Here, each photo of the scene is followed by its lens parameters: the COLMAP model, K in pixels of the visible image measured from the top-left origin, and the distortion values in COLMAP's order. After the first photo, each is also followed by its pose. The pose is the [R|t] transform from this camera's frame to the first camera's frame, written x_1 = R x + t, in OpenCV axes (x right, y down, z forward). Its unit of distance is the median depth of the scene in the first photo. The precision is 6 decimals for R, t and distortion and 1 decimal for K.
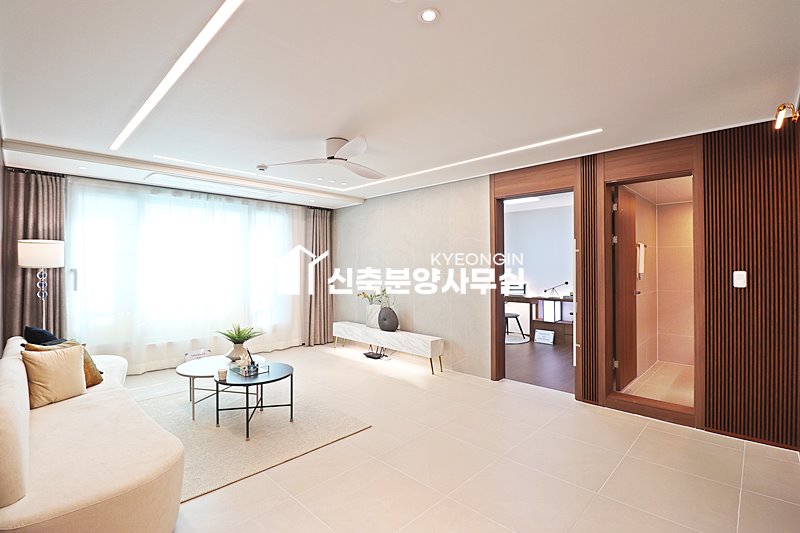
lens RADIAL K [[371.6, 0, 400.8], [0, 371.6, 263.4], [0, 0, 1]] dist [-0.018869, -0.000772]
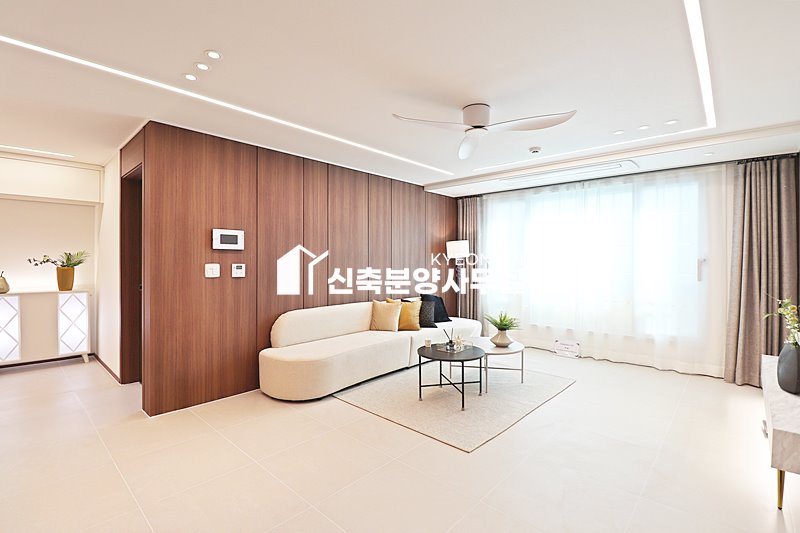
lens RADIAL K [[371.6, 0, 400.8], [0, 371.6, 263.4], [0, 0, 1]] dist [-0.018869, -0.000772]
pose [[0.030302, 0.009435, -0.999496, 0.579960], [0.006521, 0.999932, 0.009637, 0.016248], [0.999520, -0.006809, 0.030238, 0.671181]]
